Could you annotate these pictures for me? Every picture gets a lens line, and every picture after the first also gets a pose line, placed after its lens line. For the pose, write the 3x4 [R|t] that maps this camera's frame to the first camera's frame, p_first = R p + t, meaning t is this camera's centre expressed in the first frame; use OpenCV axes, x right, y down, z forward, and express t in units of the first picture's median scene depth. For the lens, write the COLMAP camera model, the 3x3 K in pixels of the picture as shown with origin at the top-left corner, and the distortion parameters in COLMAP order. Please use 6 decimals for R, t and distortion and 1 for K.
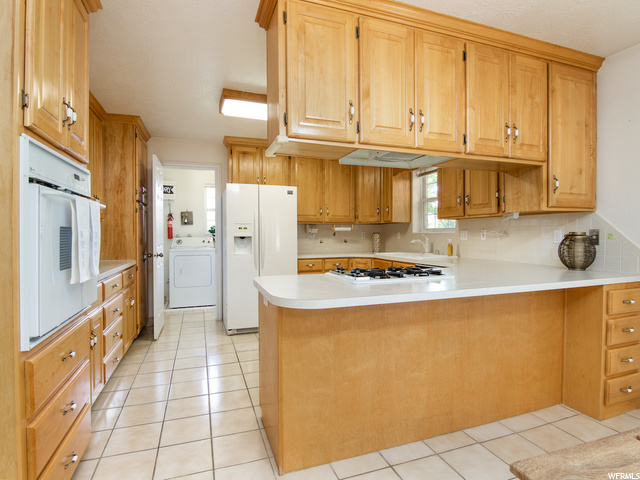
lens RADIAL K [[324.1, 0, 320.4], [0, 324.1, 237.9], [0, 0, 1]] dist [-0.022324, 0.000400]
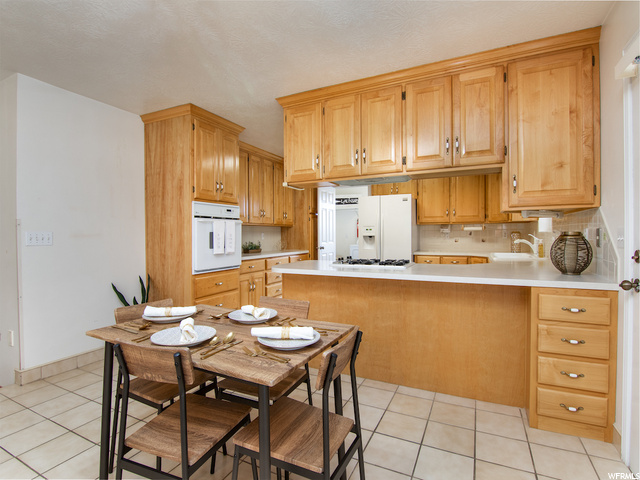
lens RADIAL K [[324.1, 0, 317.1], [0, 324.1, 237.4], [0, 0, 1]] dist [-0.022324, 0.000400]
pose [[0.696634, 0.006031, -0.717402, 0.969959], [-0.004784, 0.999981, 0.003762, -0.002980], [0.717411, 0.000812, 0.696650, -0.128396]]
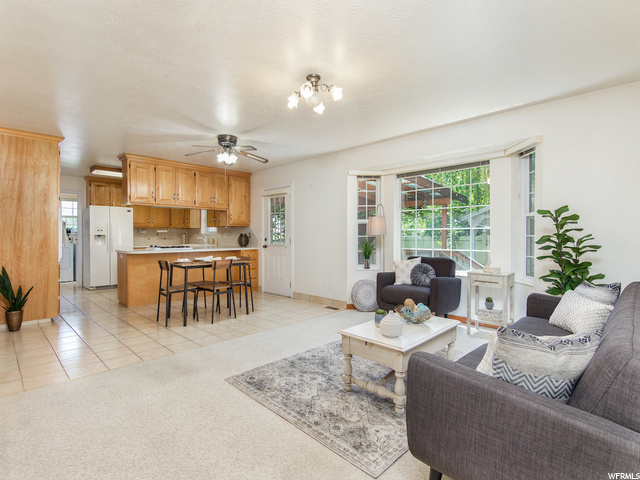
lens RADIAL K [[324.1, 0, 301.6], [0, 324.1, 240.2], [0, 0, 1]] dist [-0.022324, 0.000400]
pose [[0.915914, -0.000315, 0.401375, 0.124583], [0.000542, 1.000000, -0.000451, 0.044807], [-0.401375, 0.000631, 0.915914, -1.888298]]
